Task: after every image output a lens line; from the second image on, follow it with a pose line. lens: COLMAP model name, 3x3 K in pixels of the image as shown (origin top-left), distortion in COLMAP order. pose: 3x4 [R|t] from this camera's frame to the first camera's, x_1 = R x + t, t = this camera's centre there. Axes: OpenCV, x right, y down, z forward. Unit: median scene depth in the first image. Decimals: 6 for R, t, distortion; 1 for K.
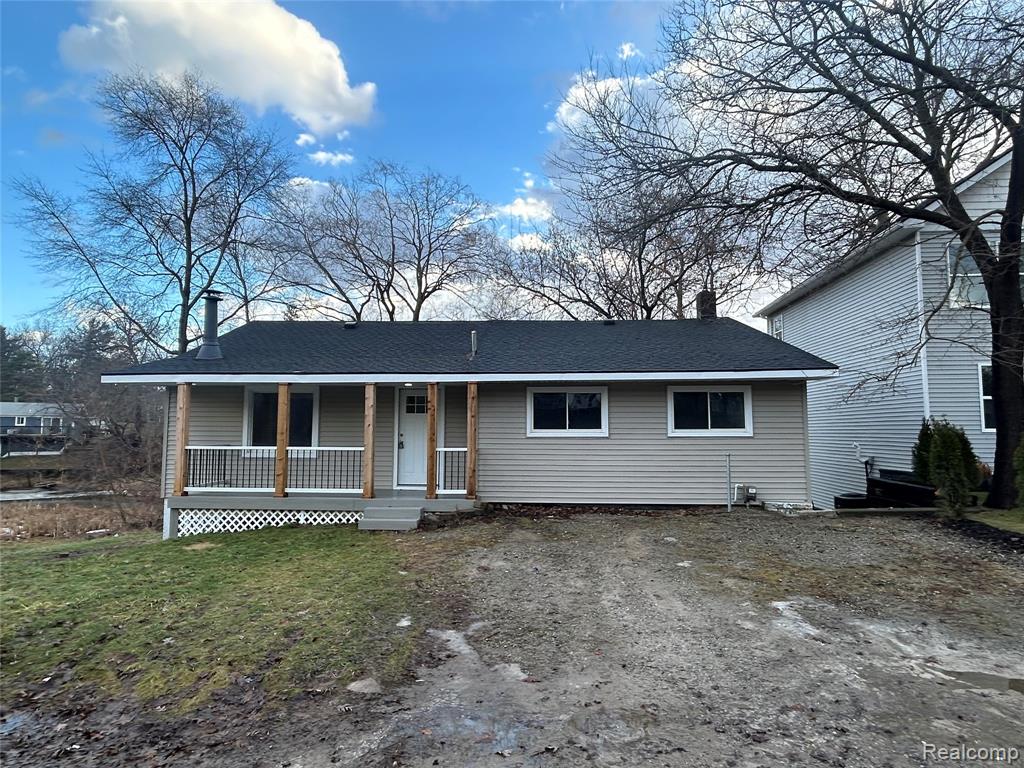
lens RADIAL K [[593.7, 0, 512.0], [0, 593.7, 384.0], [0, 0, 1]] dist [-0.004751, -0.000809]
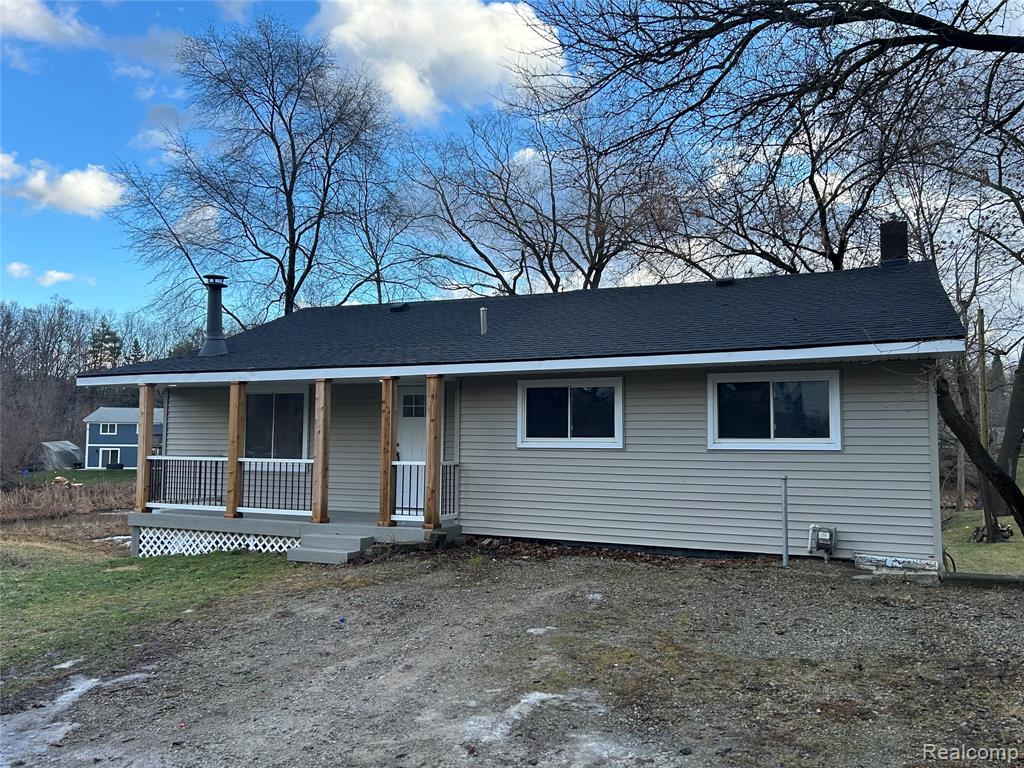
lens RADIAL K [[807.2, 0, 512.0], [0, 807.2, 384.0], [0, 0, 1]] dist [0.012783, 0.001796]
pose [[0.933635, -0.021953, -0.357552, 0.388173], [0.025257, 0.999671, 0.004572, 0.005566], [0.357333, -0.013299, 0.933882, 0.069294]]
